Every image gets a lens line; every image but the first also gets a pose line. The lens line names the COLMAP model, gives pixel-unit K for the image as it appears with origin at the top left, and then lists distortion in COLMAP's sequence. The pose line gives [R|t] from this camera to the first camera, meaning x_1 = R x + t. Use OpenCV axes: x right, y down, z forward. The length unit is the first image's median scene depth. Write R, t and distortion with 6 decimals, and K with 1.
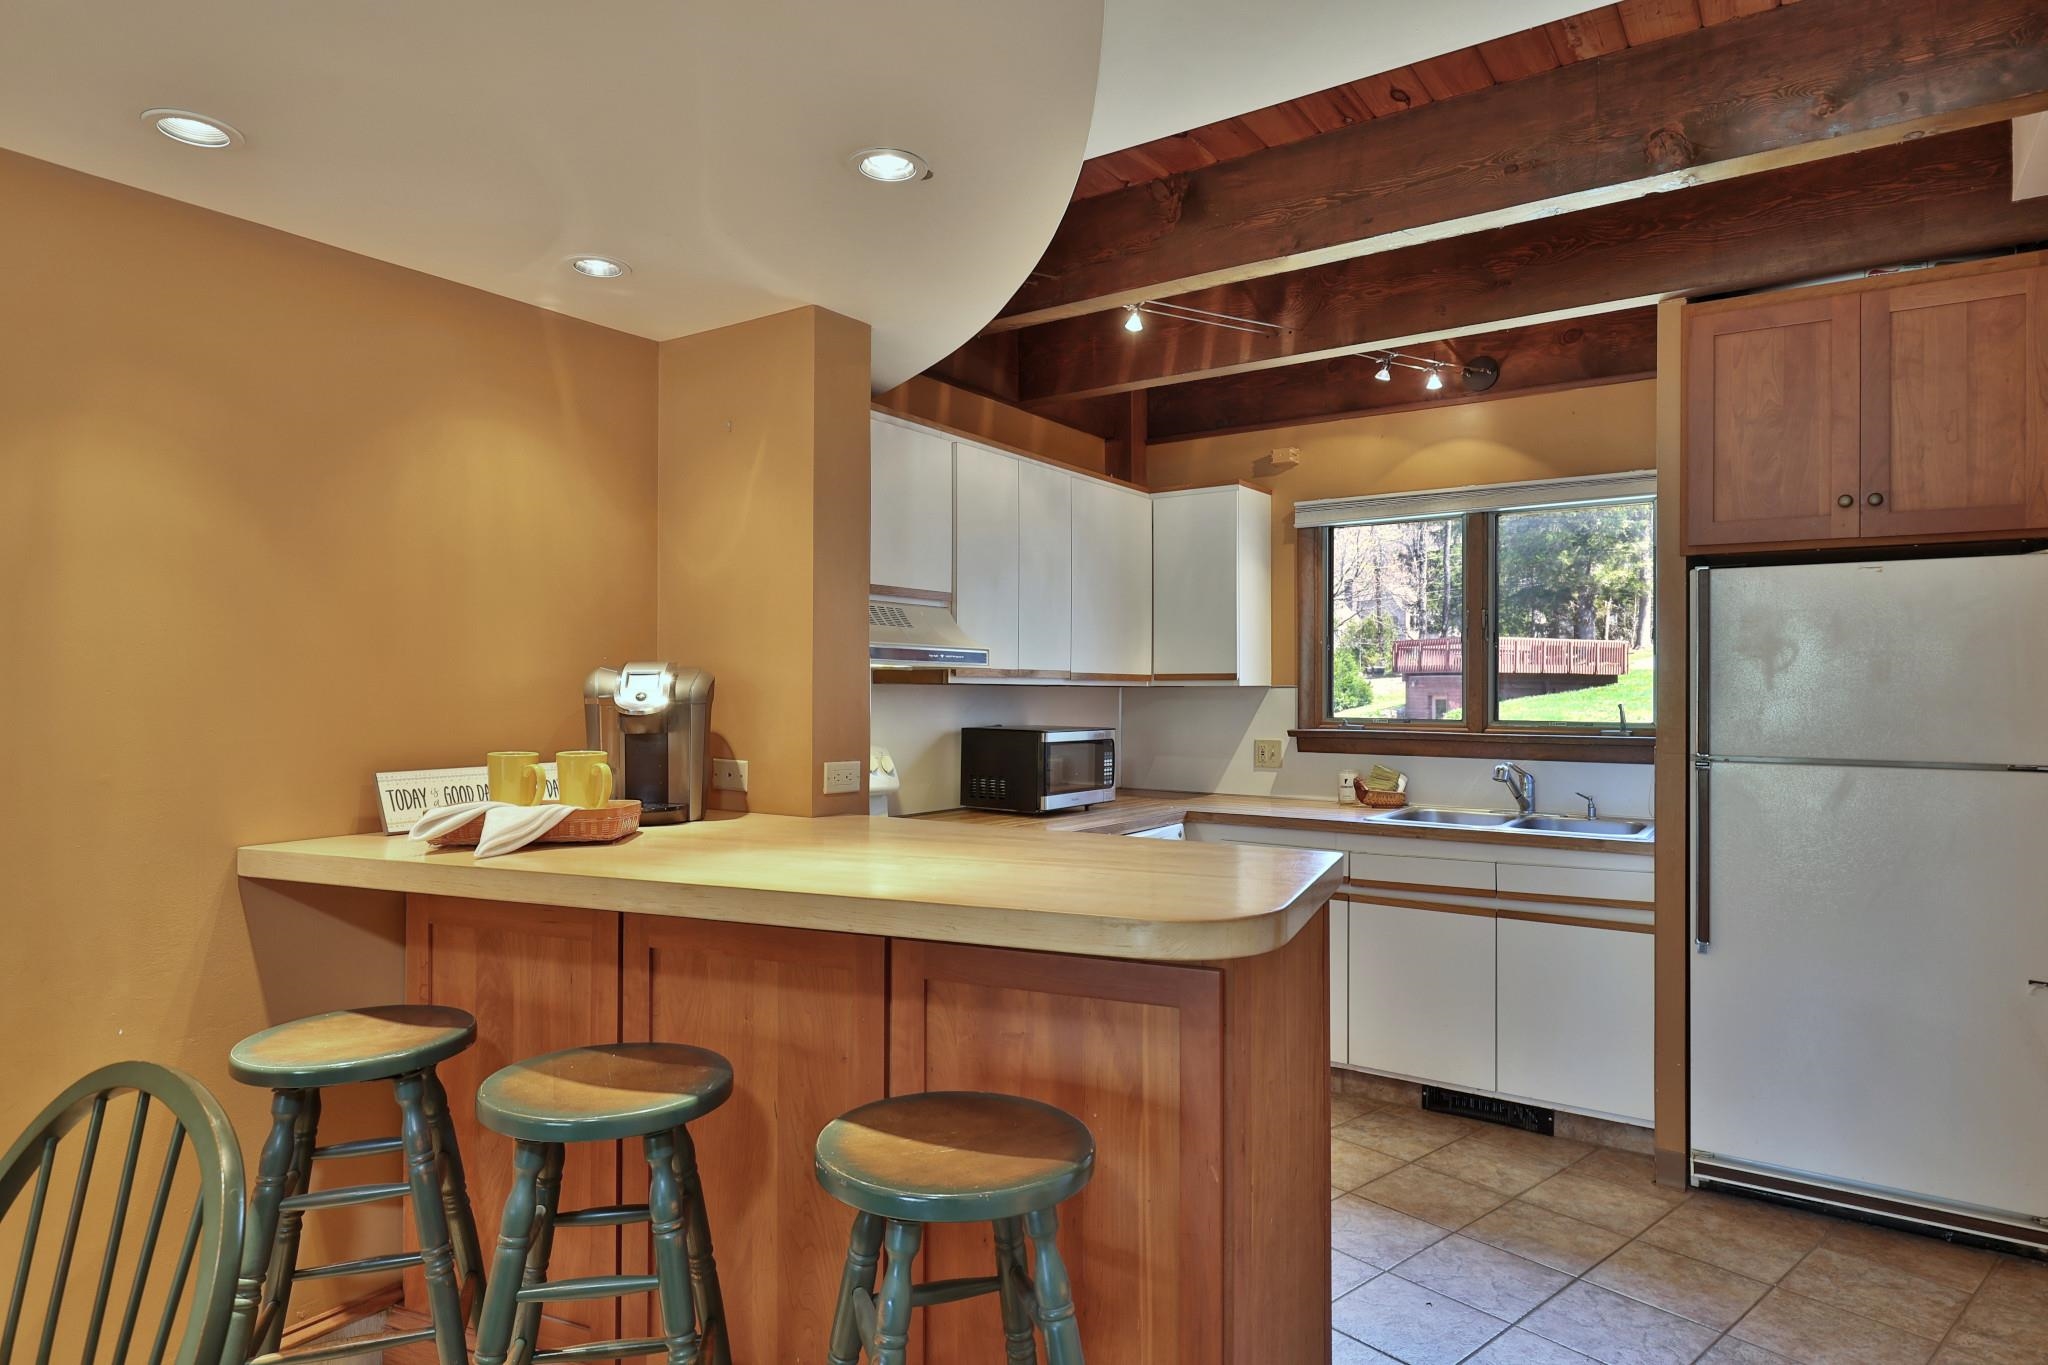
lens RADIAL K [[1164.3, 0, 1007.0], [0, 1164.3, 677.6], [0, 0, 1]] dist [-0.010099, -0.002746]
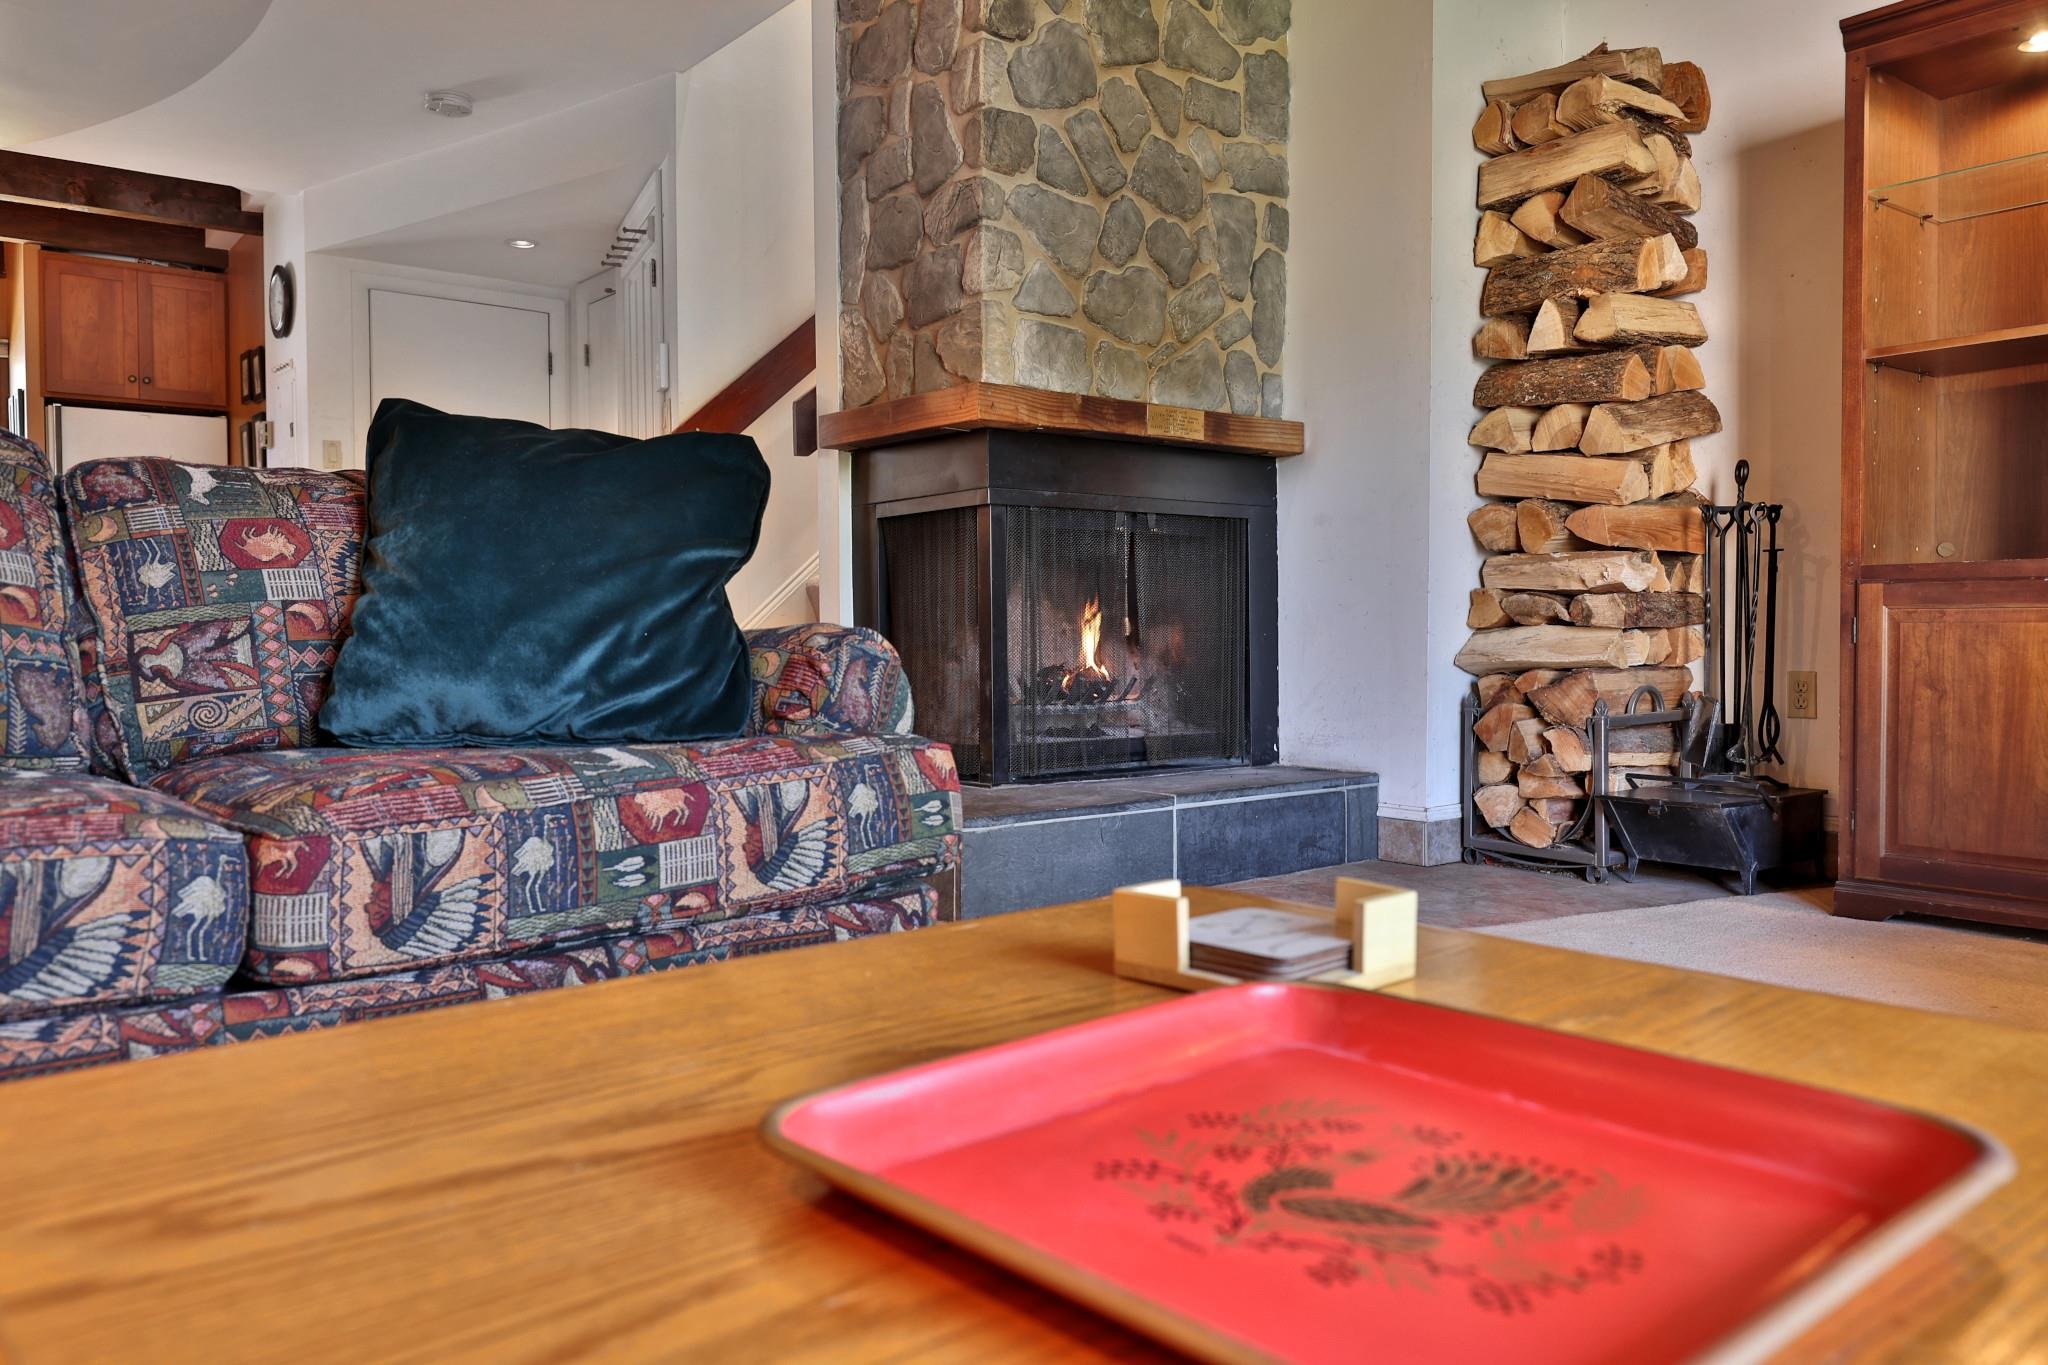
lens RADIAL K [[1492.1, 0, 1033.6], [0, 1492.1, 674.1], [0, 0, 1]] dist [0.009852, -0.005778]
pose [[0.272410, -0.038780, 0.961399, -0.896752], [-0.006715, 0.999086, 0.042203, 0.155940], [-0.962158, -0.017952, 0.271901, -0.789274]]
